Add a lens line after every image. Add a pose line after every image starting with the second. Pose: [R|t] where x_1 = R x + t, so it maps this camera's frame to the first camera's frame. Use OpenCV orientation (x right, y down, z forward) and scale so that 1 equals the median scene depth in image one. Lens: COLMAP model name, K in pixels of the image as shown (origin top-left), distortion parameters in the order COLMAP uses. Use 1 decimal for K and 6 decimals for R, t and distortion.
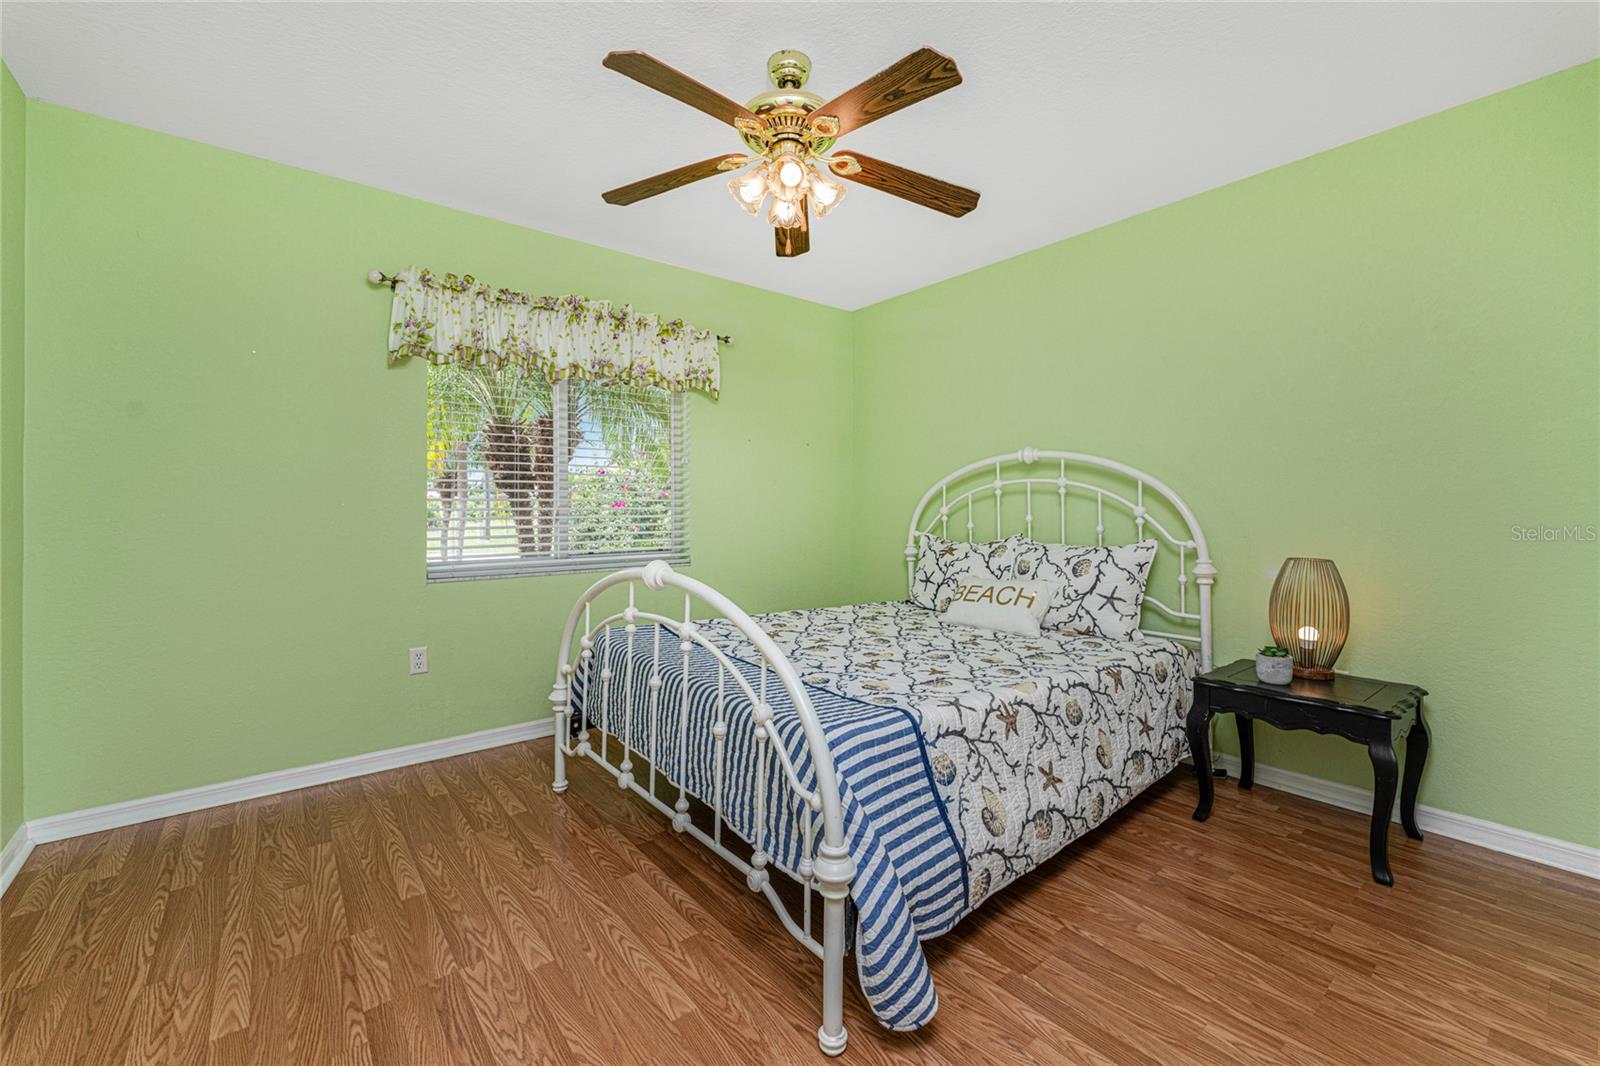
lens RADIAL K [[633.8, 0, 802.9], [0, 633.8, 537.9], [0, 0, 1]] dist [-0.000999, -0.000459]
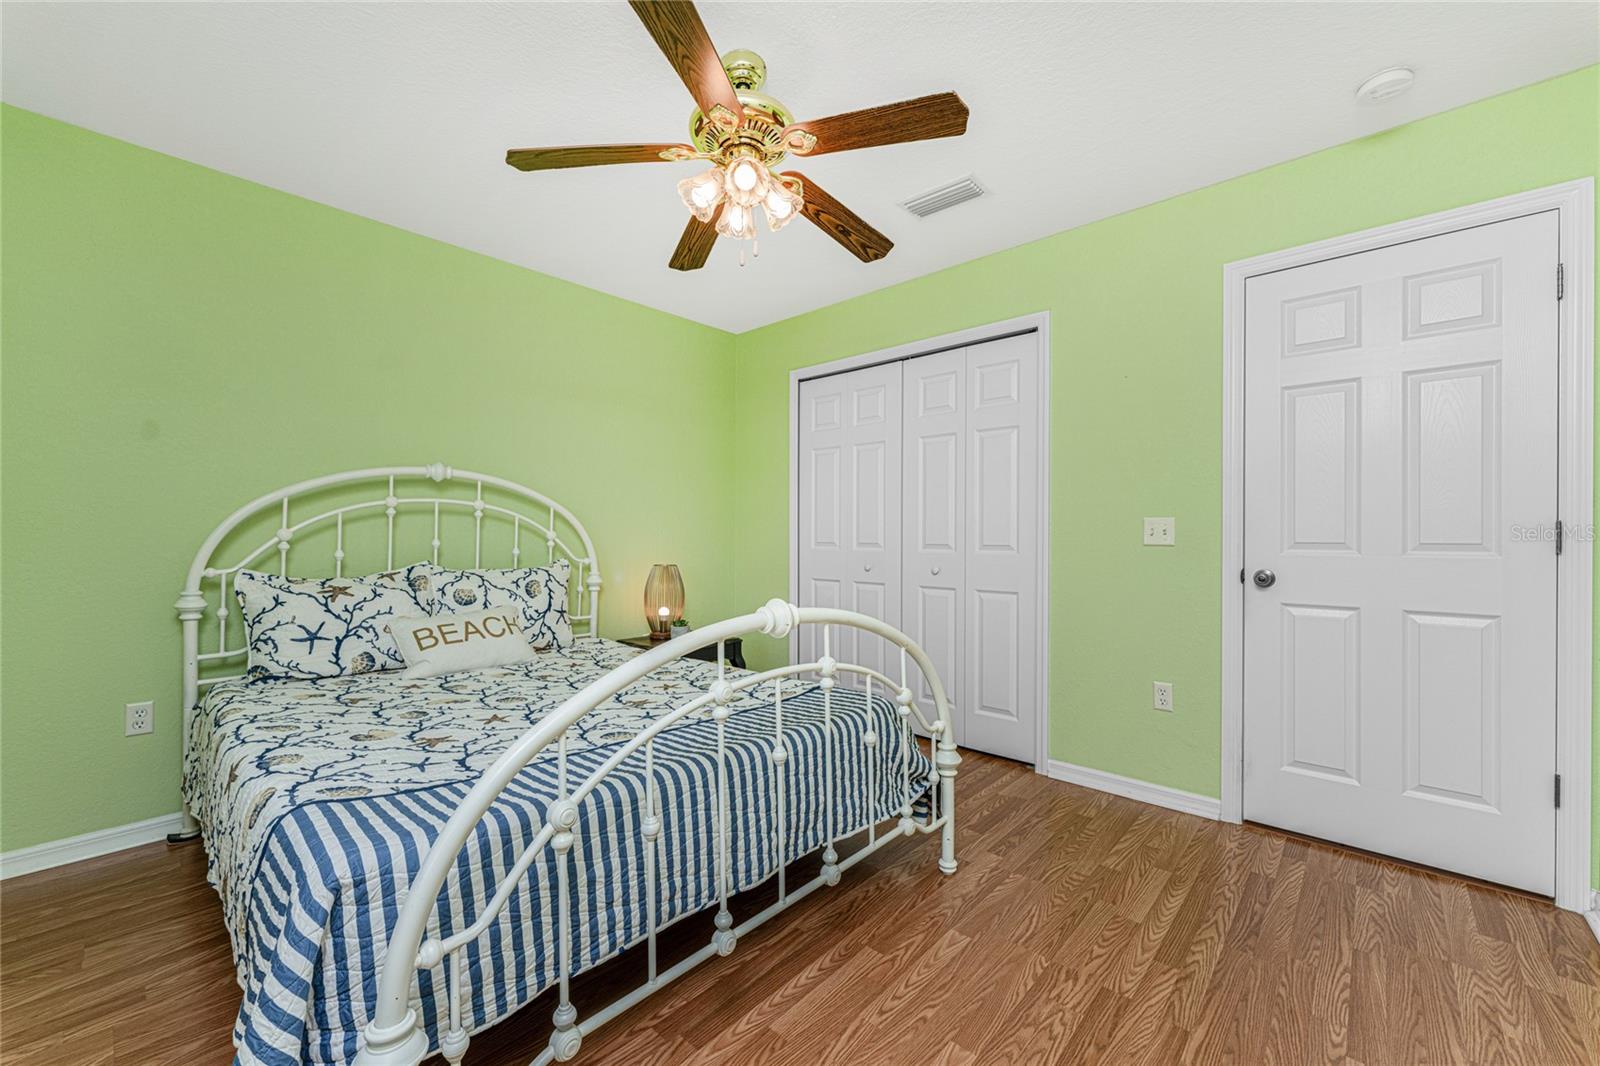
lens RADIAL K [[633.8, 0, 802.9], [0, 633.8, 537.9], [0, 0, 1]] dist [-0.000999, -0.000459]
pose [[-0.133526, -0.001540, 0.991044, -0.619364], [0.045966, 0.998913, 0.007745, -0.022786], [-0.989979, 0.046588, -0.133310, 0.646564]]
